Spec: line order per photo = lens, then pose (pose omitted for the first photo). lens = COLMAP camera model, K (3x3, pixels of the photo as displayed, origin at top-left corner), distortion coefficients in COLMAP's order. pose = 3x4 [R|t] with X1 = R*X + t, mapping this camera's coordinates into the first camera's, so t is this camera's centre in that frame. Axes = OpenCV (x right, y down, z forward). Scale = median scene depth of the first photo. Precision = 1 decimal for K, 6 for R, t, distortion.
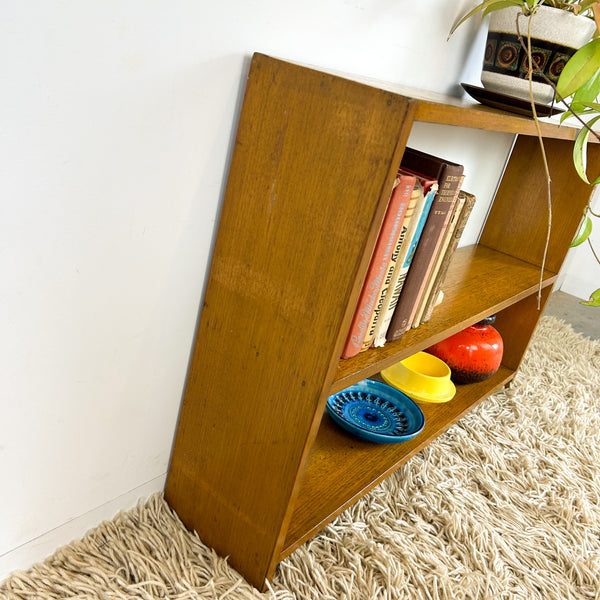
lens RADIAL K [[605.6, 0, 300.0], [0, 605.6, 300.0], [0, 0, 1]] dist [0.019861, 0.002868]
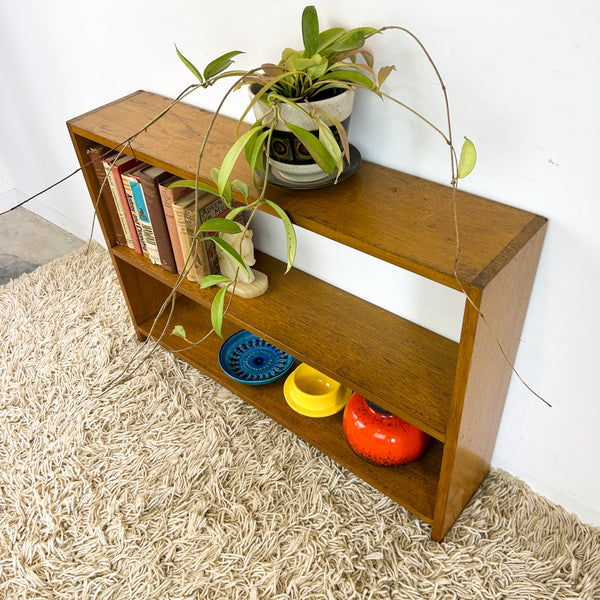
lens RADIAL K [[605.6, 0, 300.0], [0, 605.6, 300.0], [0, 0, 1]] dist [0.019861, 0.002868]
pose [[-0.046997, 0.451308, -0.891130, 1.434124], [-0.335816, 0.833052, 0.439605, -0.620720], [0.940755, 0.319915, 0.112406, 1.032193]]
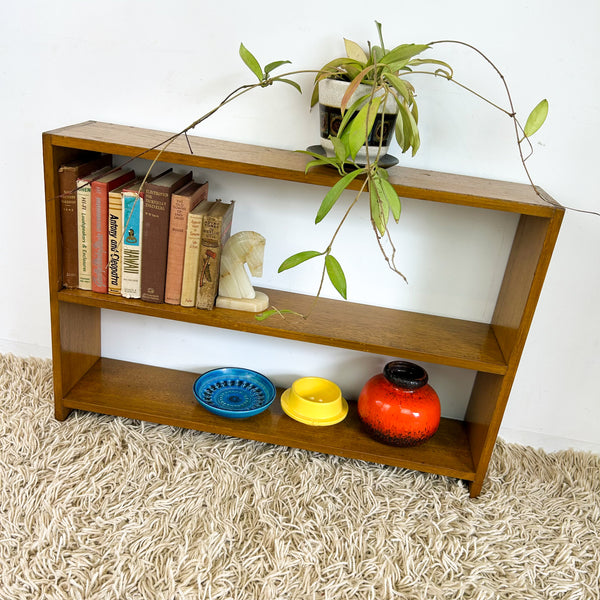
lens RADIAL K [[602.4, 0, 301.3], [0, 602.4, 300.8], [0, 0, 1]] dist [0.072640, -0.152509]
pose [[0.530858, 0.172611, -0.829696, 1.386430], [-0.327252, 0.944850, -0.012816, -0.034775], [0.781726, 0.278323, 0.558068, 0.406072]]
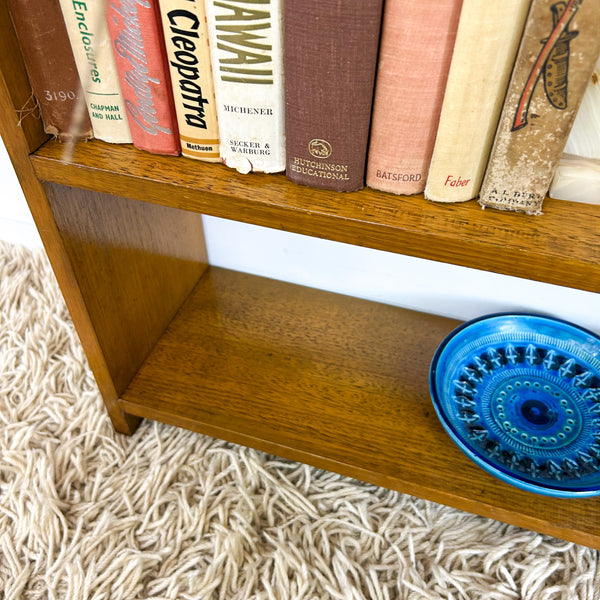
lens RADIAL K [[619.2, 0, 300.0], [0, 619.2, 300.0], [0, 0, 1]] dist [0.024608, -0.023340]
pose [[0.328543, 0.465311, -0.821916, 0.483066], [-0.282371, 0.878812, 0.384650, -0.025285], [0.901291, 0.105711, 0.420118, 0.713753]]
